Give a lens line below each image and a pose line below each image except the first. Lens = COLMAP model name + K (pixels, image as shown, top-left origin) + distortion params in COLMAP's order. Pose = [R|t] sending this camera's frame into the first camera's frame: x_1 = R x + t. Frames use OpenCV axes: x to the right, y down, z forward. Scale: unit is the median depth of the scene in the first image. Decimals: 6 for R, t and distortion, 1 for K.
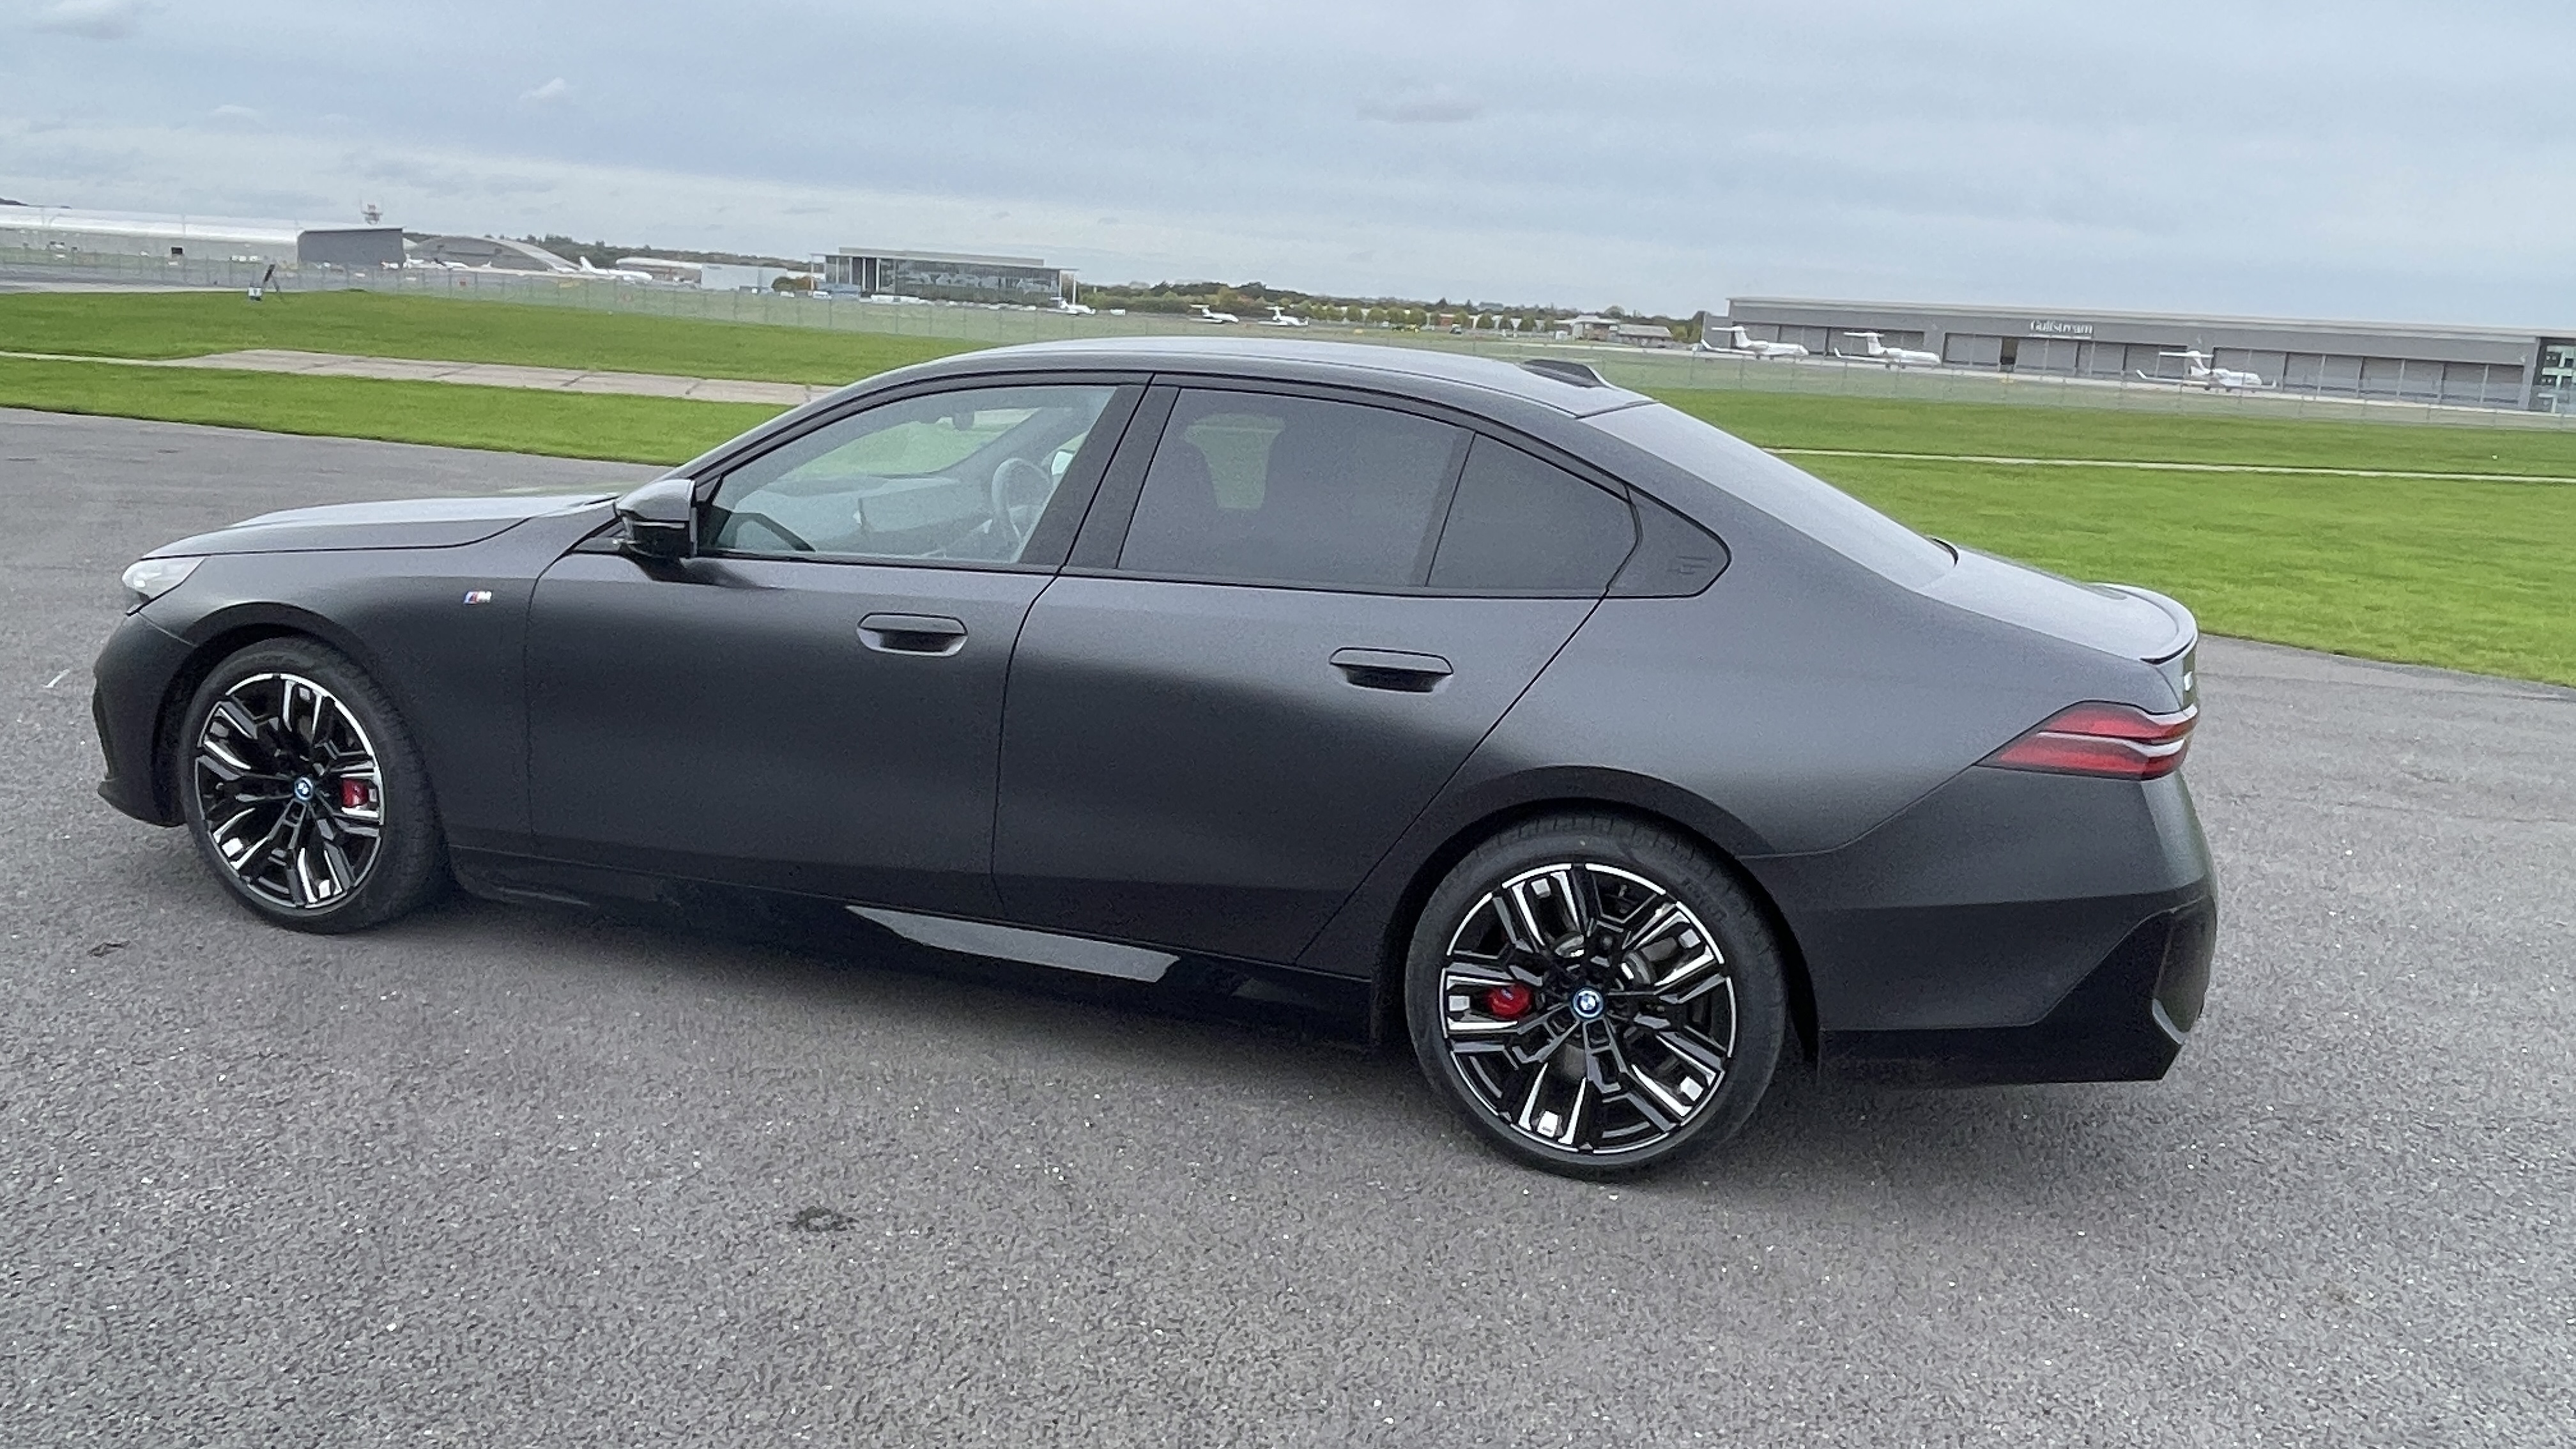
lens RADIAL K [[1926.4, 0, 1288.0], [0, 1926.4, 724.5], [0, 0, 1]] dist [0.037630, -0.060886]
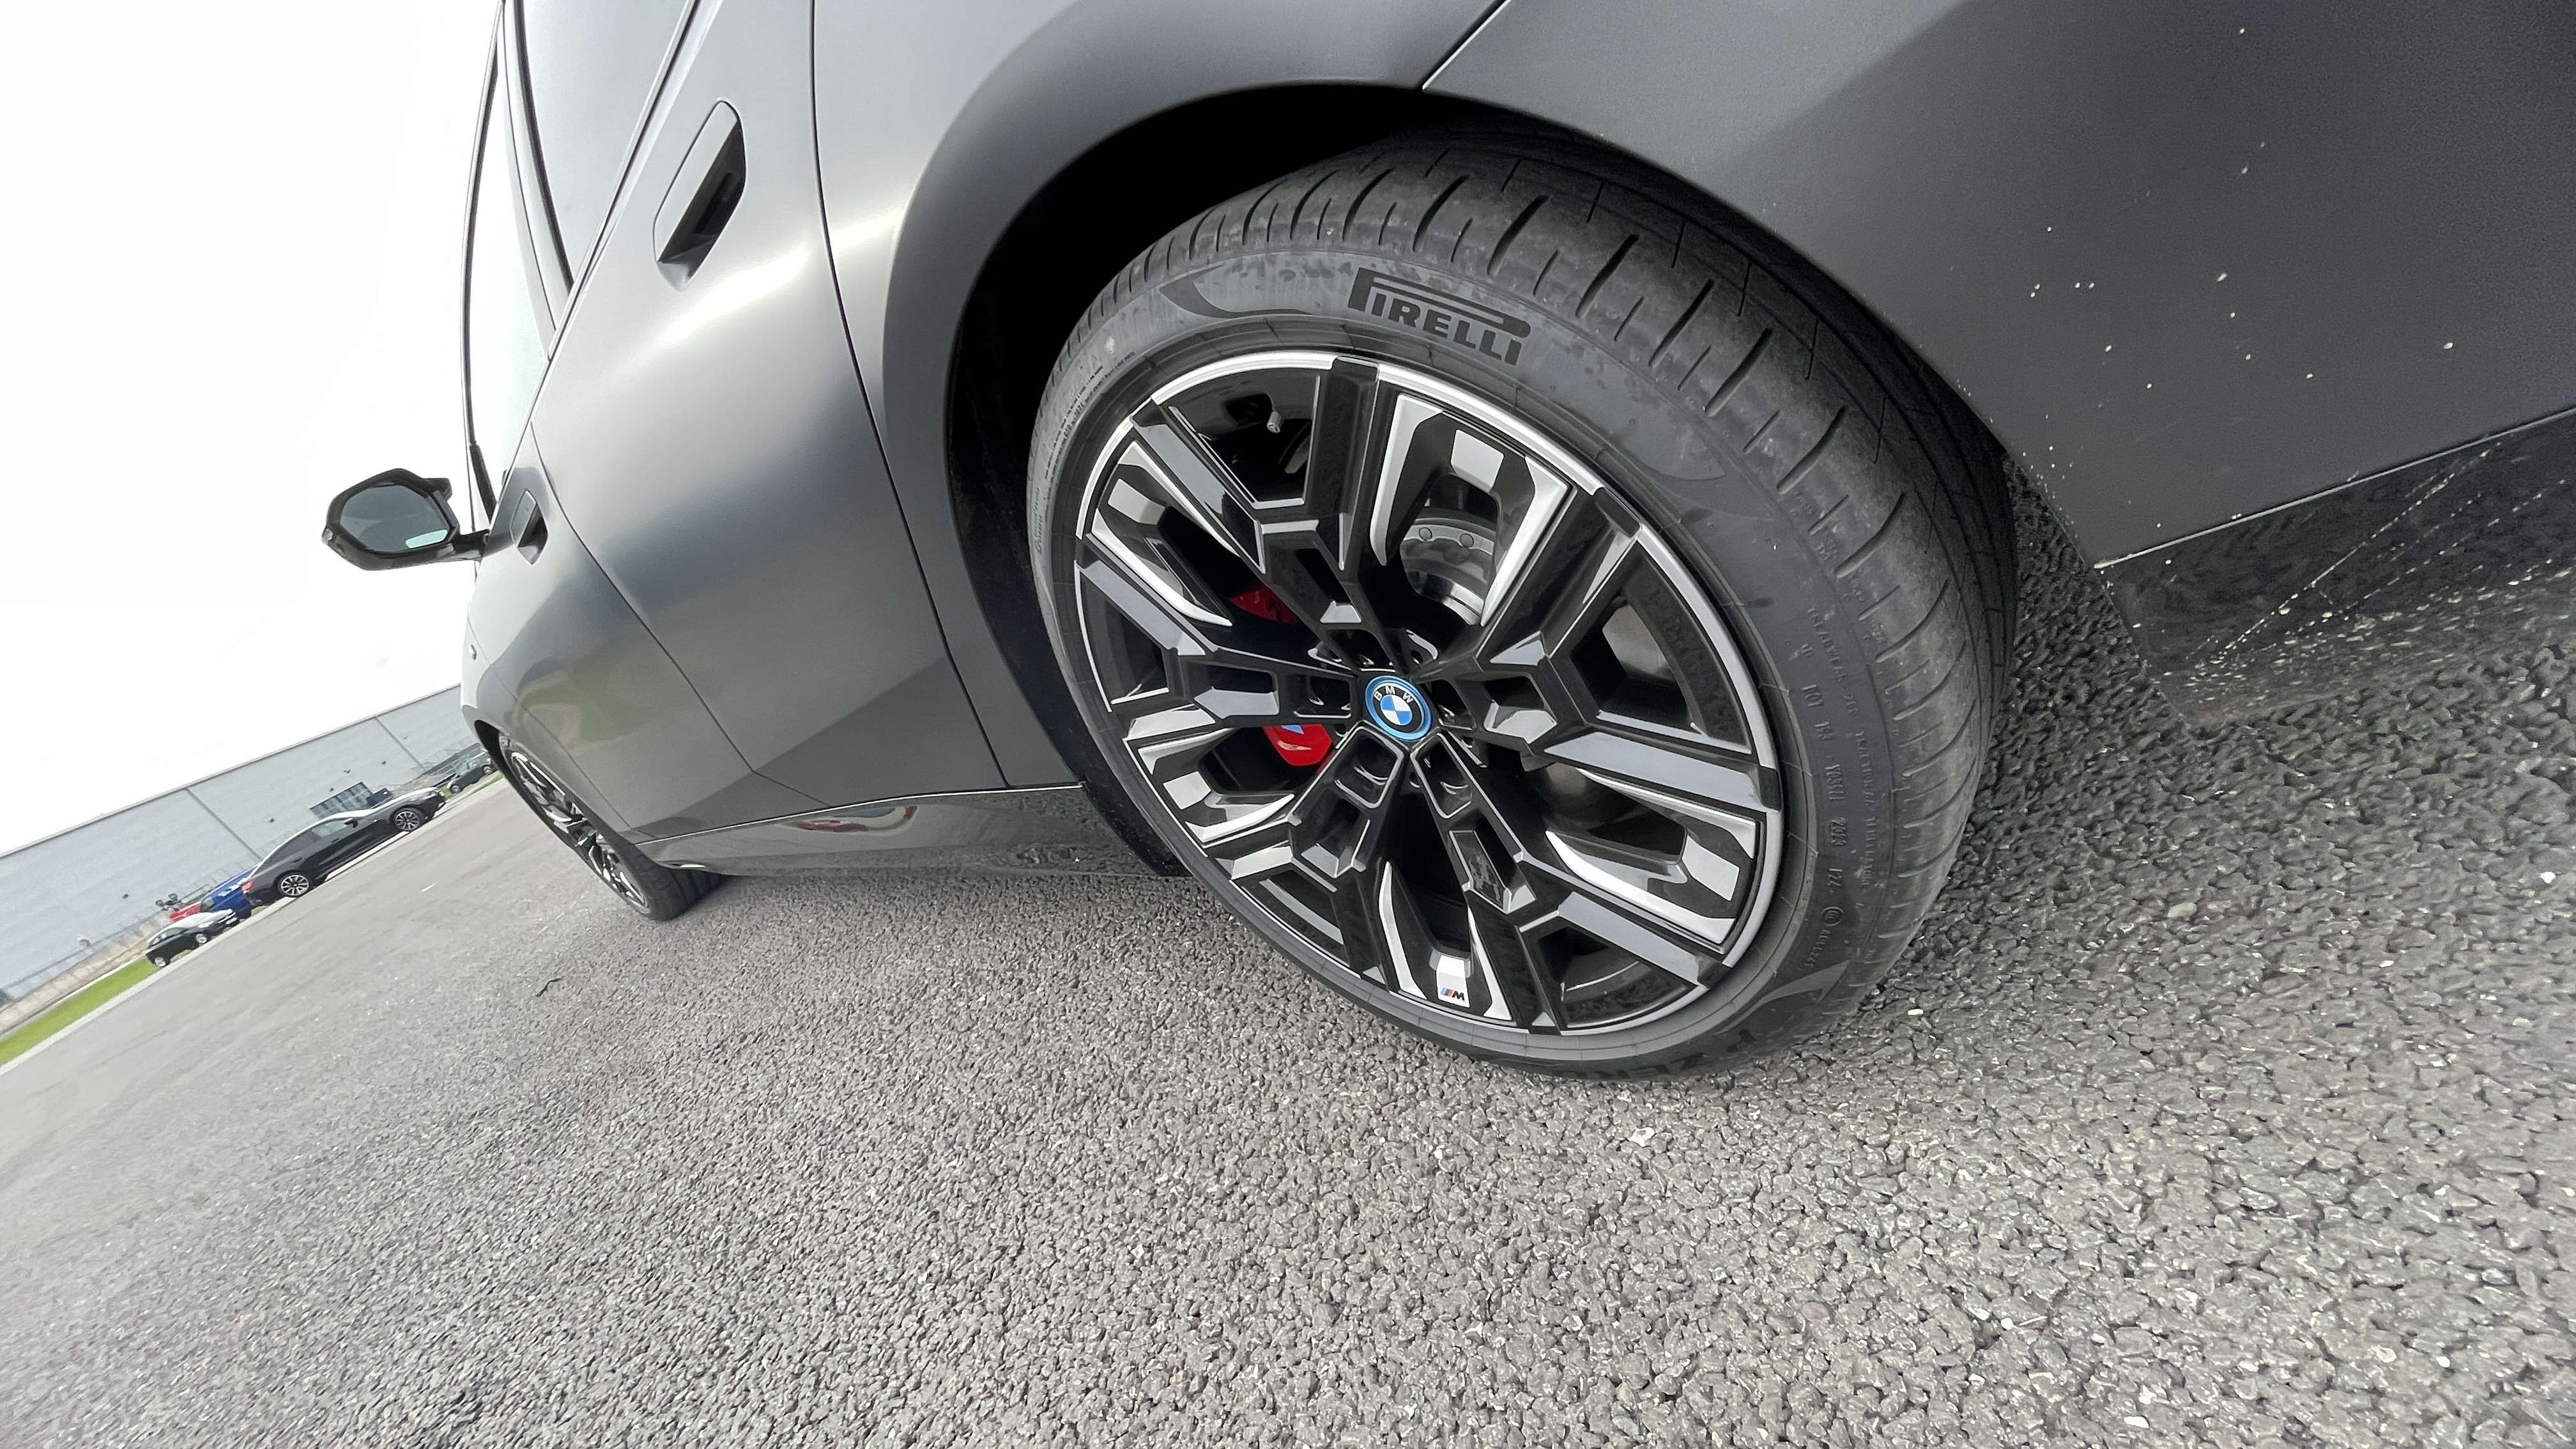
lens RADIAL K [[1044.9, 0, 1282.0], [0, 1044.9, 714.8], [0, 0, 1]] dist [0.001318, 0.000627]
pose [[0.785808, -0.329283, -0.523525, 0.246350], [0.453011, 0.882733, 0.124751, 0.107642], [0.421055, -0.335193, 0.842828, 0.806121]]
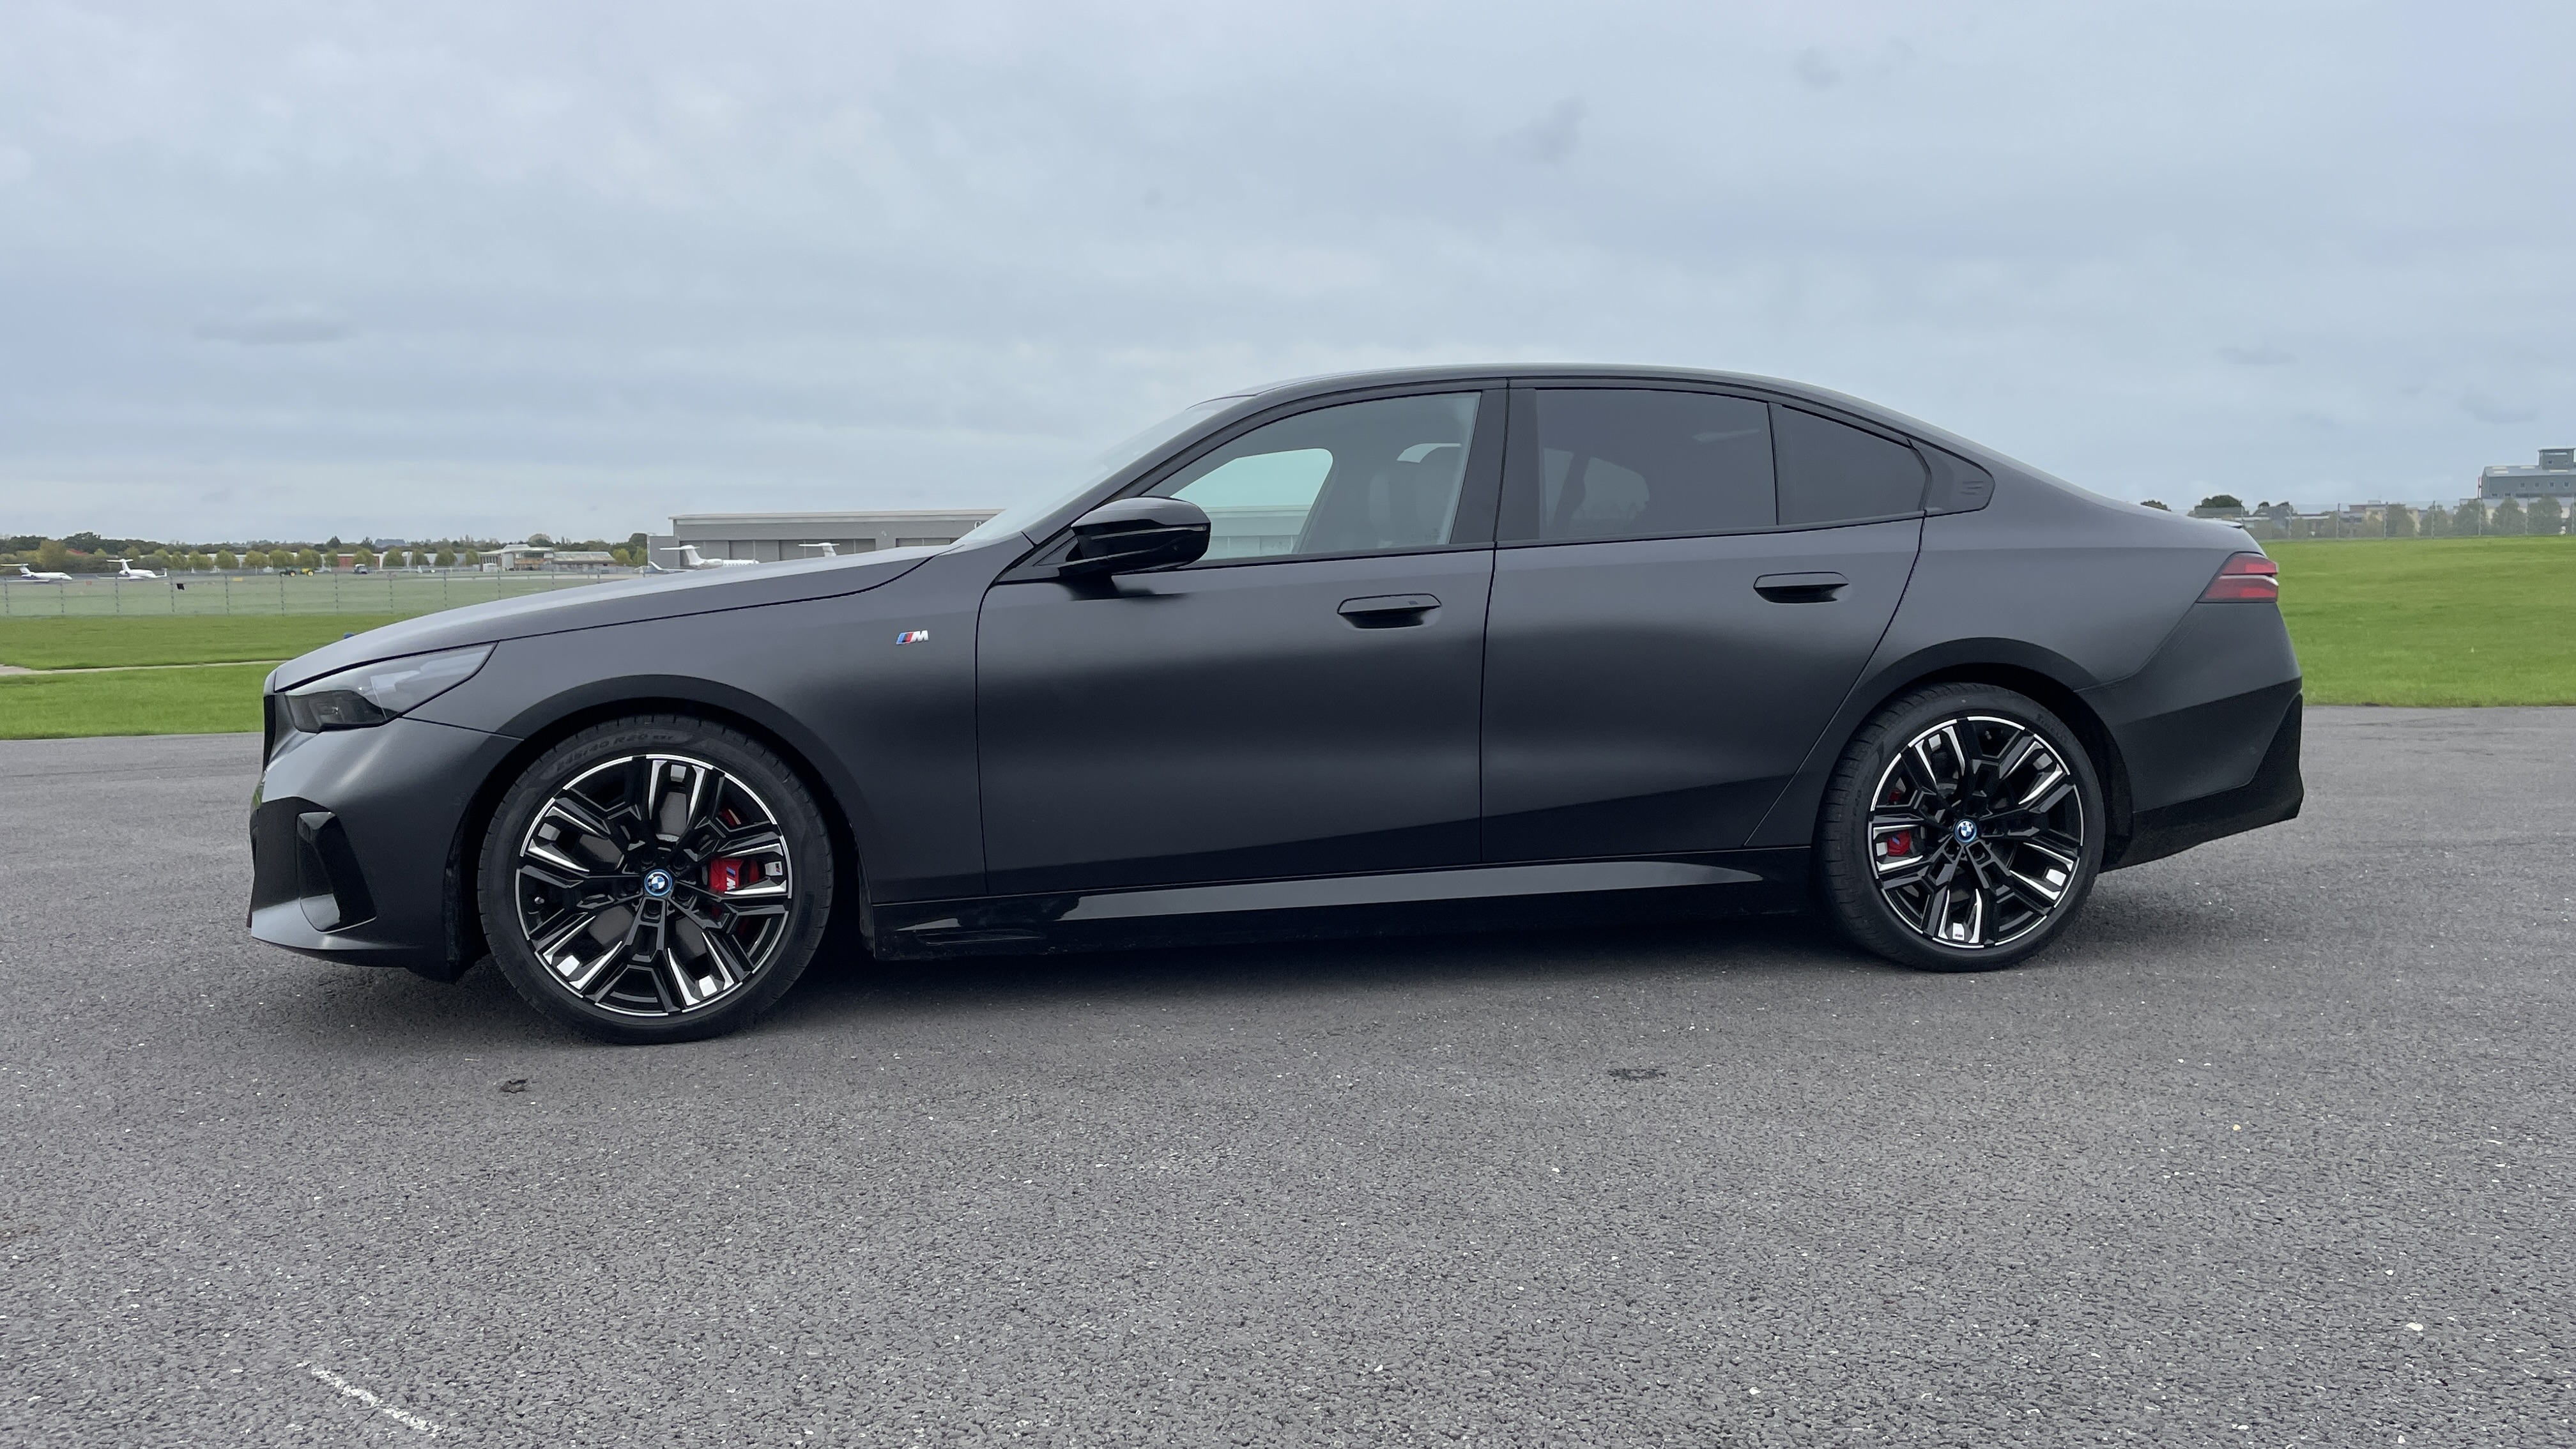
lens RADIAL K [[2006.7, 0, 1275.1], [0, 2006.7, 723.5], [0, 0, 1]] dist [0.073468, -0.093216]
pose [[0.868507, -0.112675, 0.482700, -0.872362], [0.166847, 0.983449, -0.070639, 0.092204], [-0.466752, 0.141888, 0.872932, 0.037082]]
